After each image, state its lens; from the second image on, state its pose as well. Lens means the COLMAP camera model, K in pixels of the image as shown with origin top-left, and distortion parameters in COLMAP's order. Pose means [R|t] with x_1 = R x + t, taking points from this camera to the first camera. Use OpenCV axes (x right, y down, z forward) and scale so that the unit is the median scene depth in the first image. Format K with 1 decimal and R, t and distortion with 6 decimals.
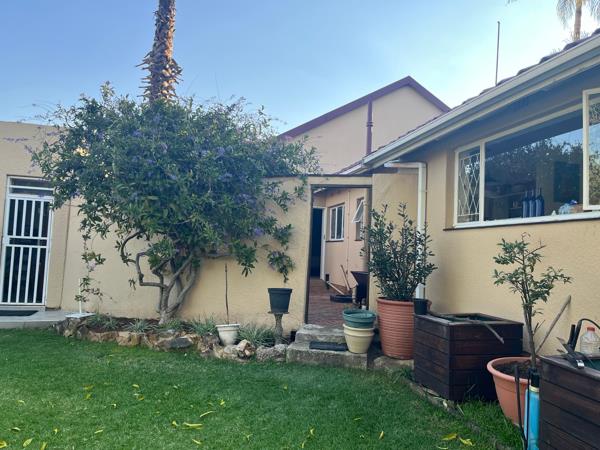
lens RADIAL K [[454.5, 0, 300.0], [0, 454.5, 225.0], [0, 0, 1]] dist [0.082835, -0.107400]
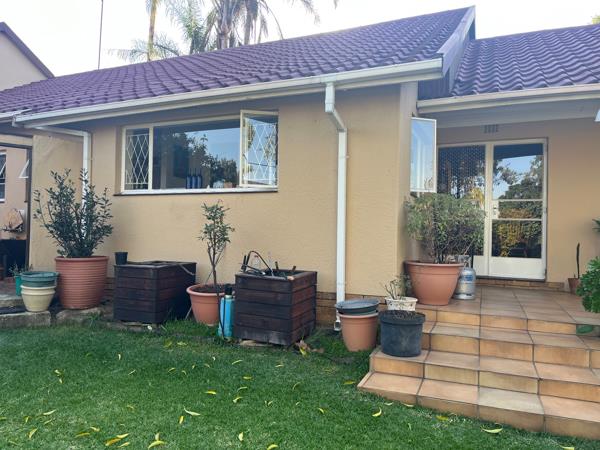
lens RADIAL K [[454.5, 0, 300.0], [0, 454.5, 225.0], [0, 0, 1]] dist [0.082835, -0.107400]
pose [[0.616348, -0.014547, 0.787340, -0.396432], [-0.041937, 0.997804, 0.051265, 0.008313], [-0.786357, -0.064616, 0.614384, -0.110747]]
